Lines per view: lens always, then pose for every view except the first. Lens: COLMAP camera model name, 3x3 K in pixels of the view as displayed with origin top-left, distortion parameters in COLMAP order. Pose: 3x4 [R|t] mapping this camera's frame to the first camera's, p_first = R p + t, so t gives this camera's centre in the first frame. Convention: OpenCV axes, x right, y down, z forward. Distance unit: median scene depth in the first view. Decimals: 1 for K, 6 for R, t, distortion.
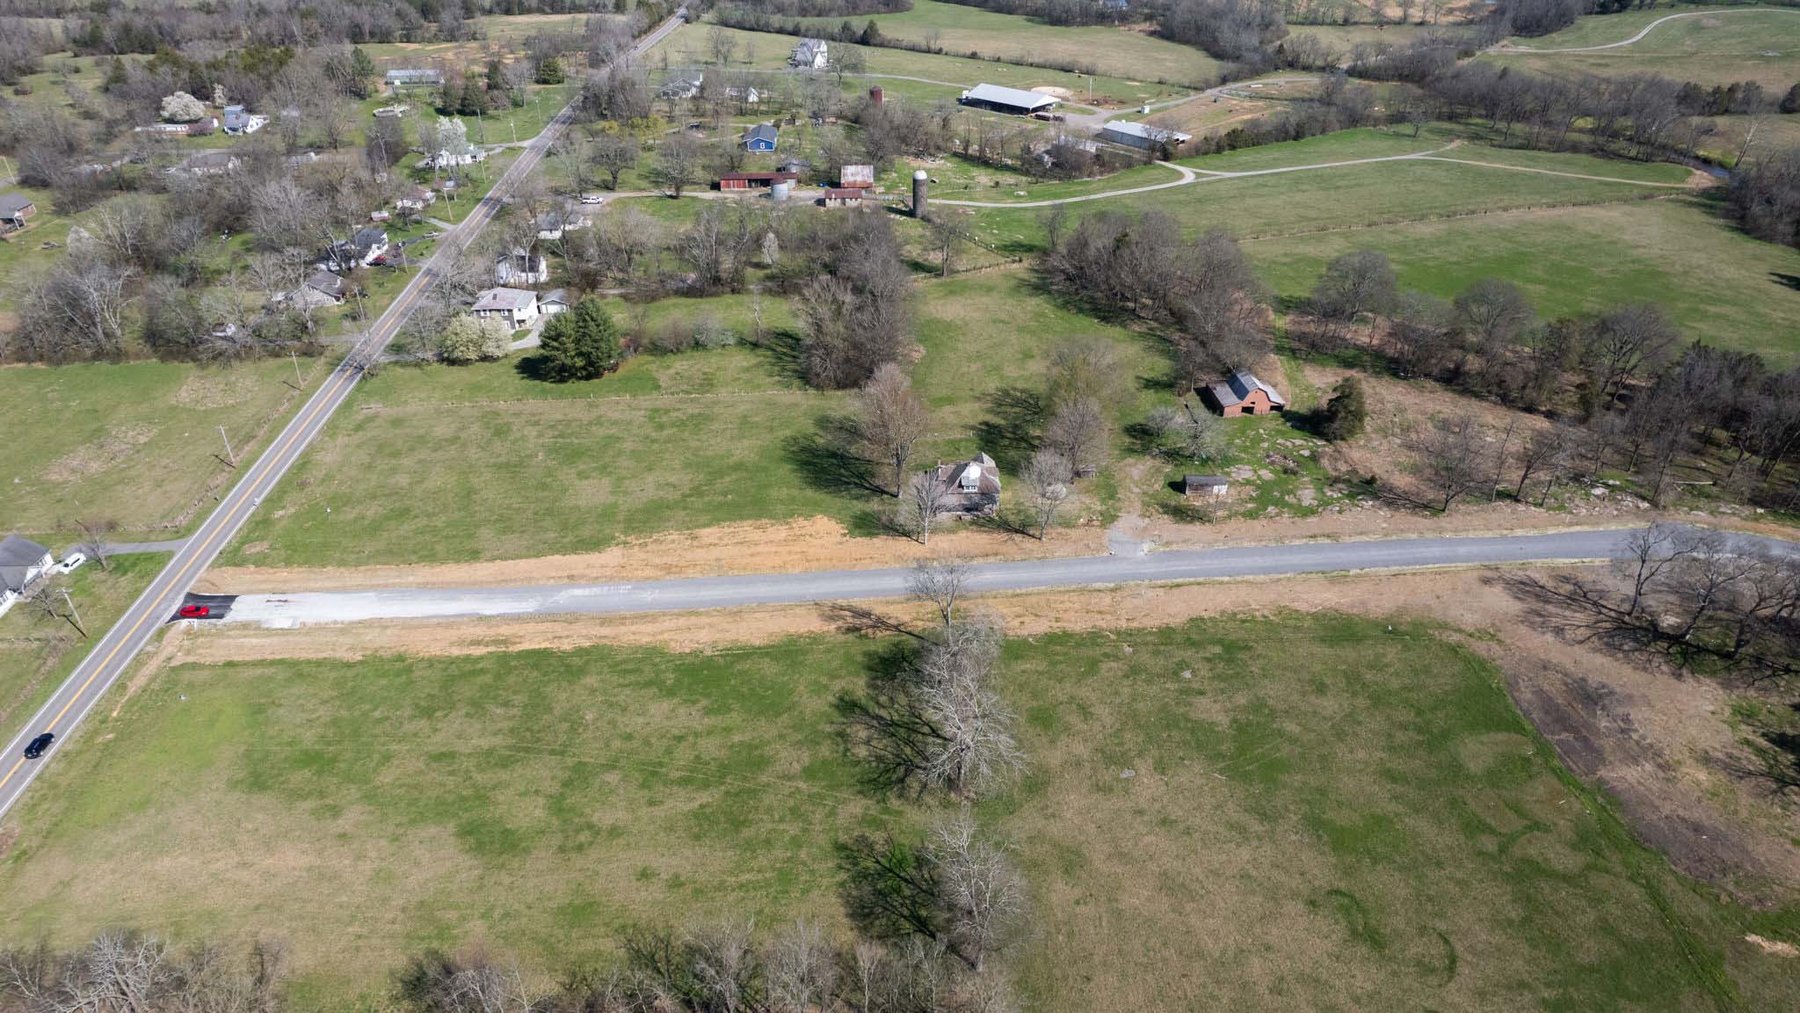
lens RADIAL K [[1159.6, 0, 891.7], [0, 1159.6, 520.4], [0, 0, 1]] dist [-0.074787, 0.070268]
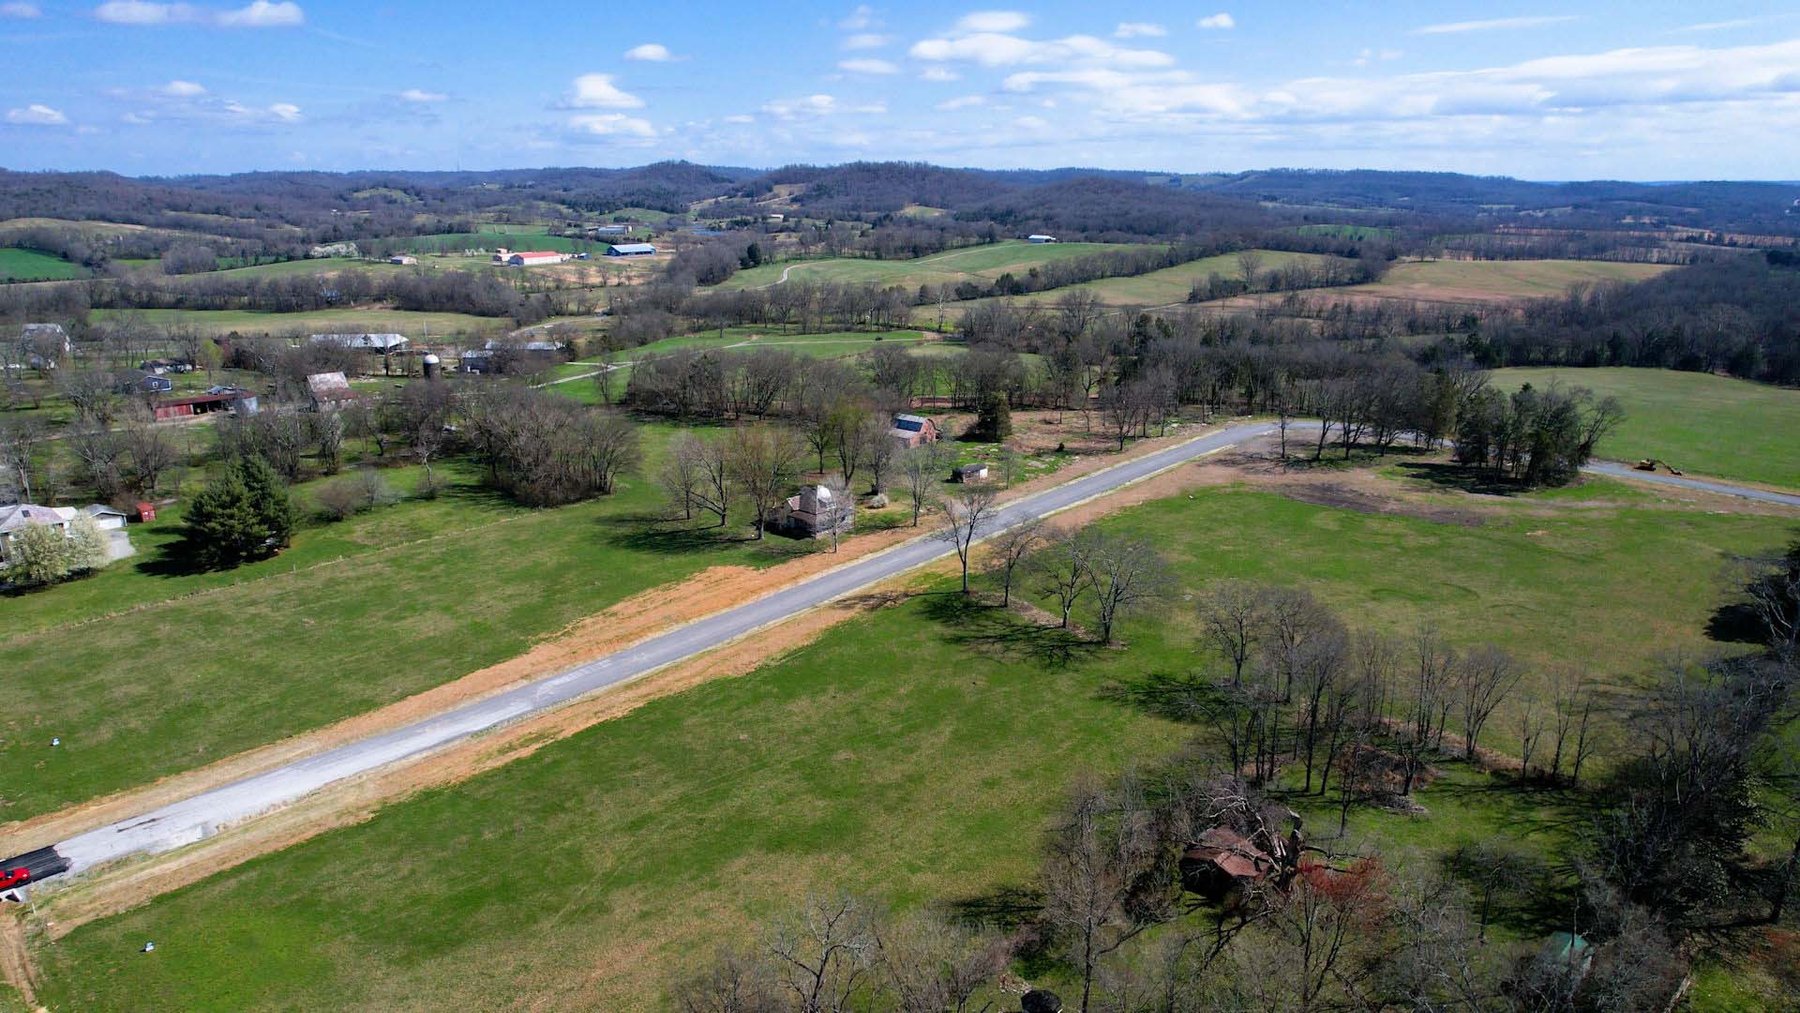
lens RADIAL K [[1182.6, 0, 891.4], [0, 1182.6, 506.7], [0, 0, 1]] dist [-0.073672, 0.064698]
pose [[0.718977, -0.178725, 0.671662, -0.558345], [0.365555, 0.919152, -0.146726, 0.137261], [-0.591136, 0.351022, 0.726183, 0.180116]]
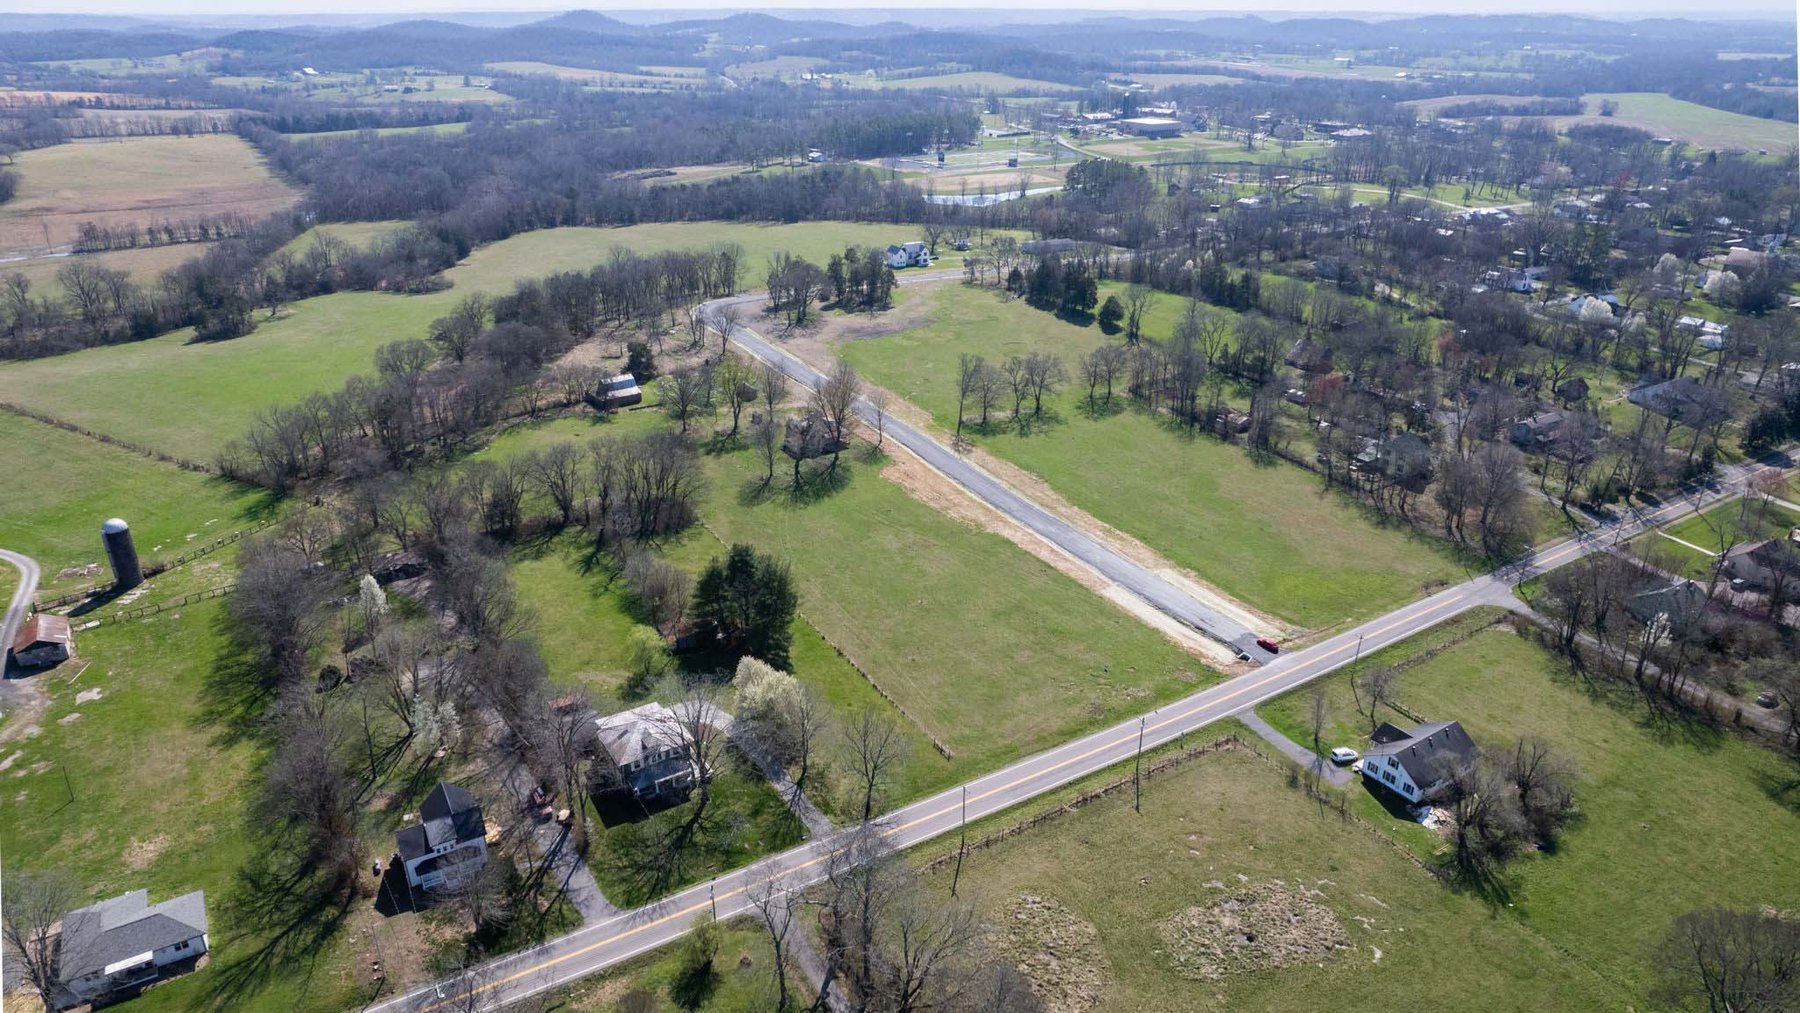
lens RADIAL K [[1147.5, 0, 890.8], [0, 1147.5, 533.2], [0, 0, 1]] dist [-0.076322, 0.067532]
pose [[-0.526419, -0.351072, 0.774359, -1.079957], [0.454827, 0.653214, 0.605346, -0.733122], [-0.718342, 0.670865, -0.184187, 1.207017]]
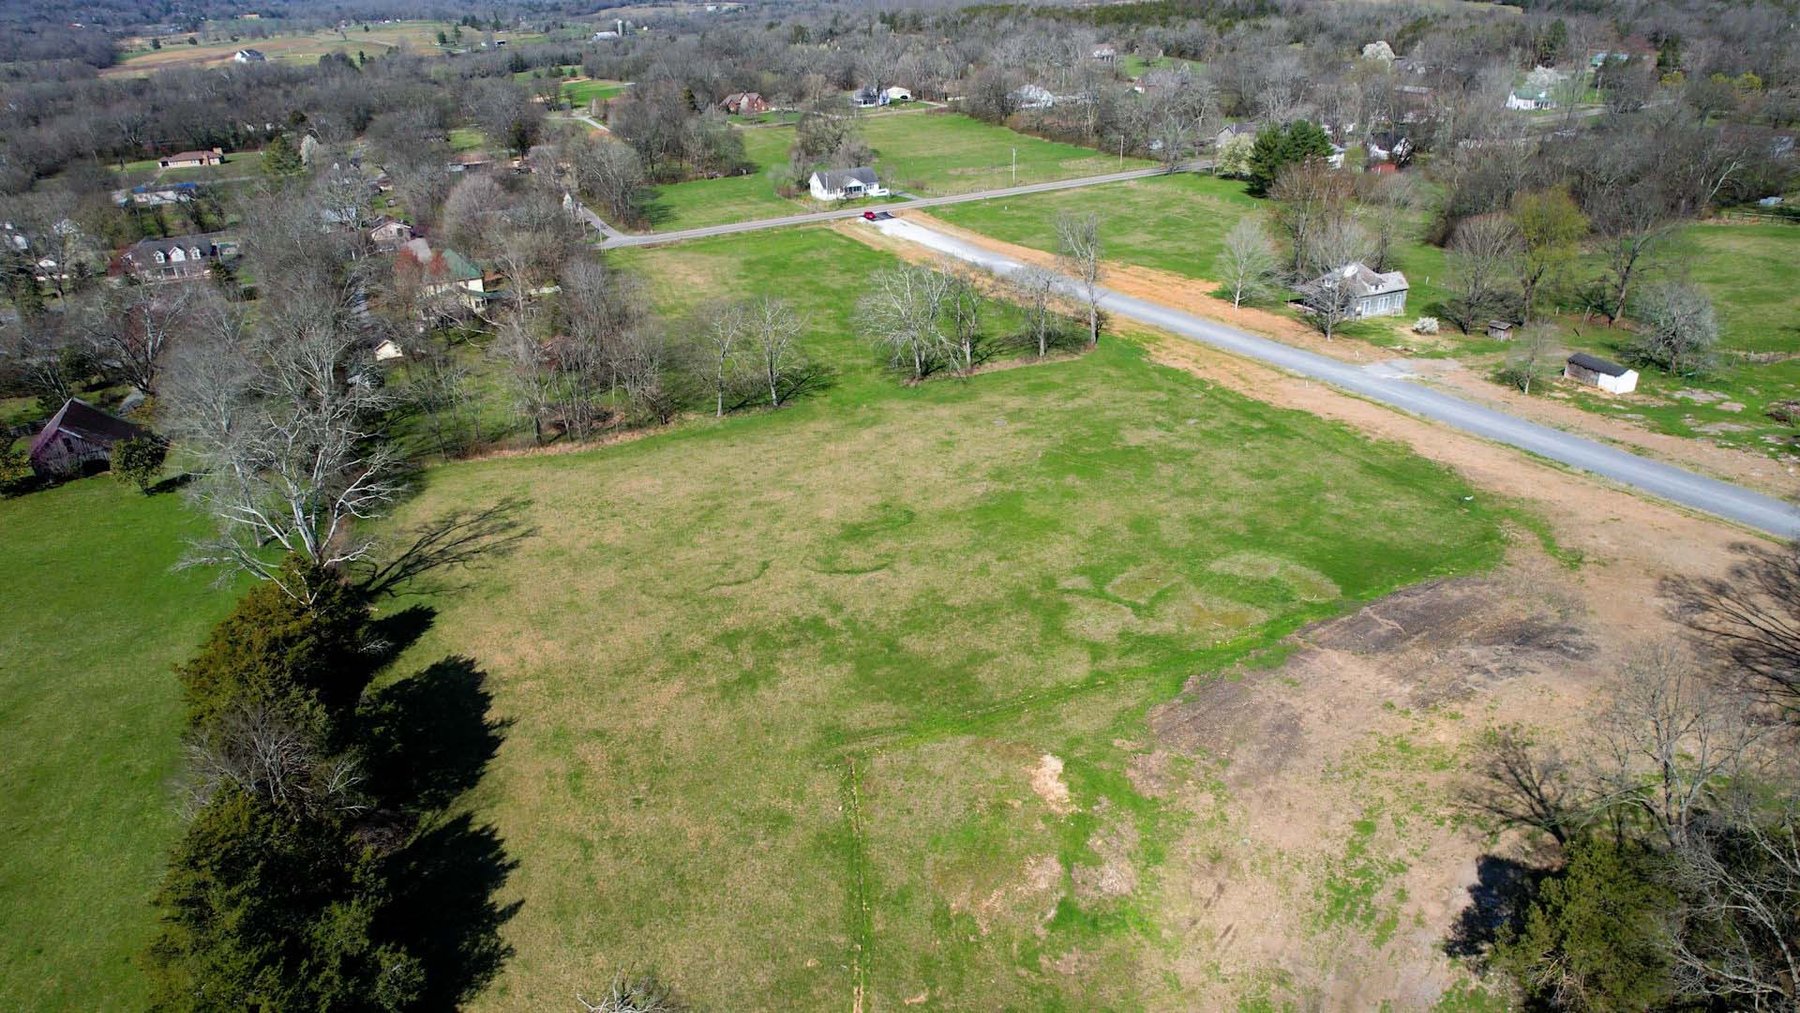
lens RADIAL K [[1159.6, 0, 891.7], [0, 1159.6, 520.4], [0, 0, 1]] dist [-0.074787, 0.070268]
pose [[0.390440, 0.396411, -0.830912, 0.656557], [-0.465737, 0.863586, 0.193152, 0.102224], [0.794132, 0.311572, 0.521802, 0.326250]]
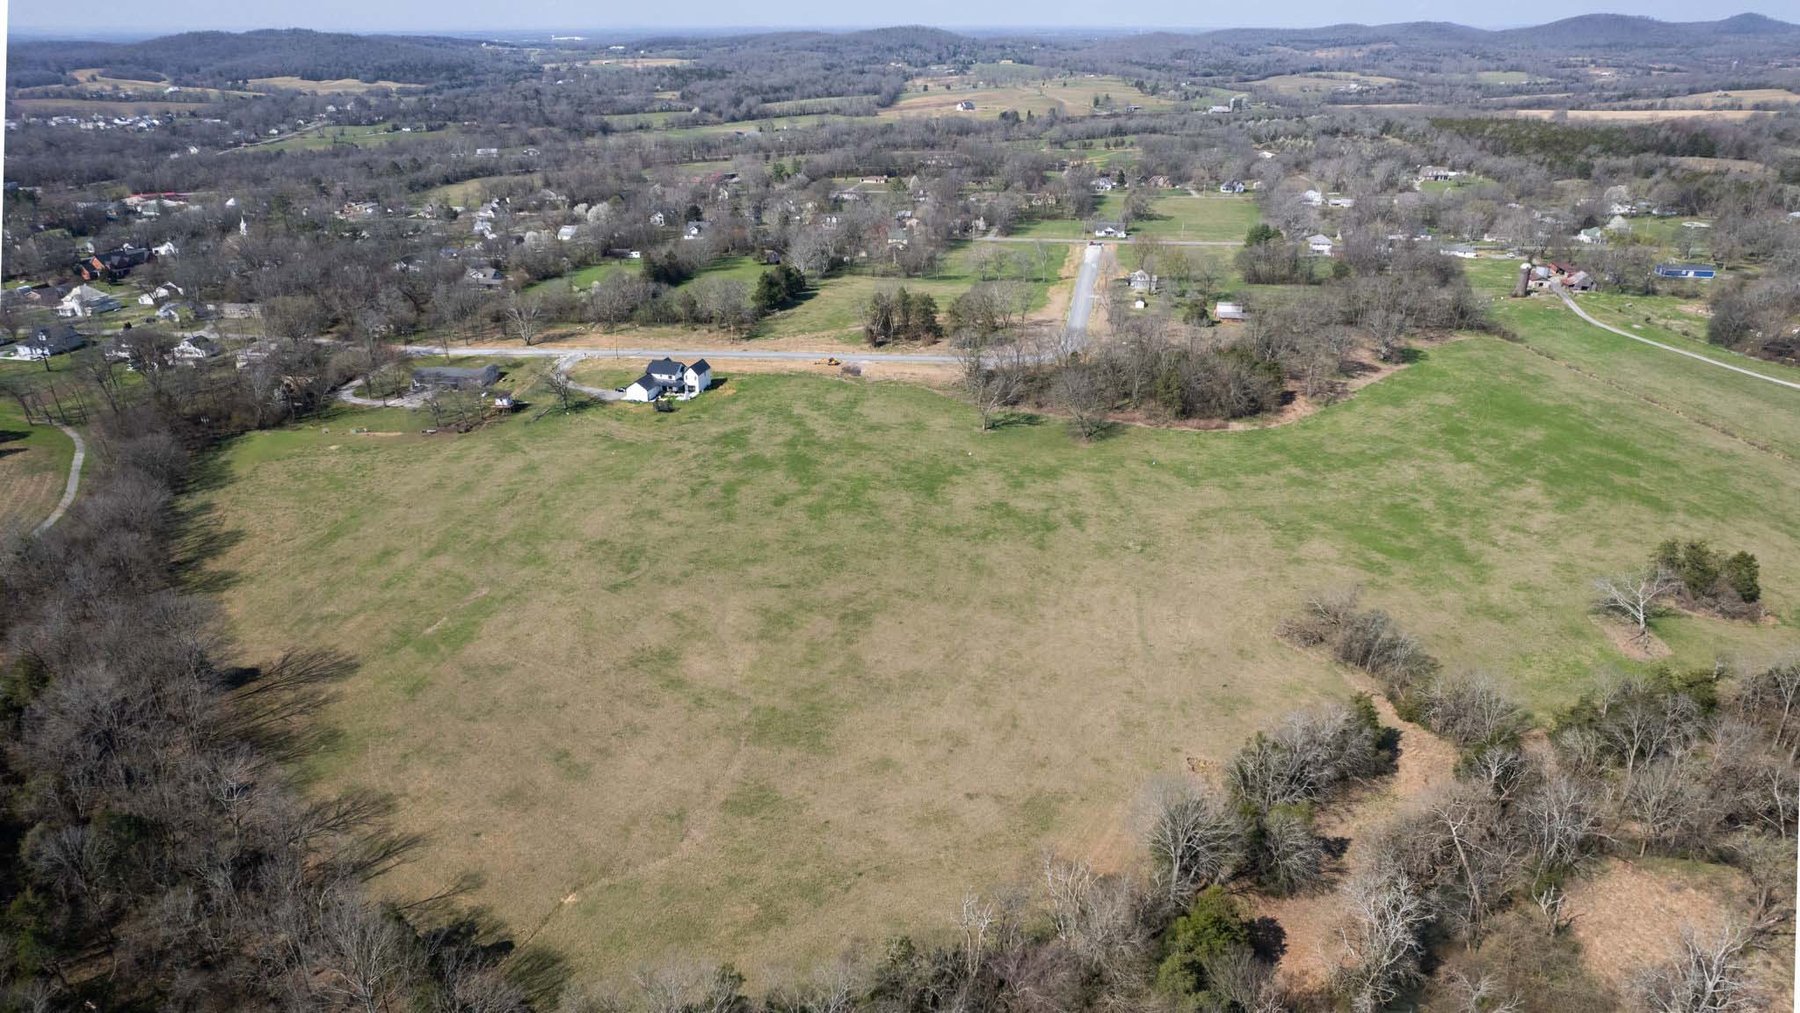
lens RADIAL K [[1159.6, 0, 891.7], [0, 1159.6, 520.4], [0, 0, 1]] dist [-0.074787, 0.070268]
pose [[-0.200922, 0.401573, -0.893515, 2.390799], [-0.518034, 0.730589, 0.444837, -0.442737], [0.831427, 0.552249, 0.061237, 0.654417]]
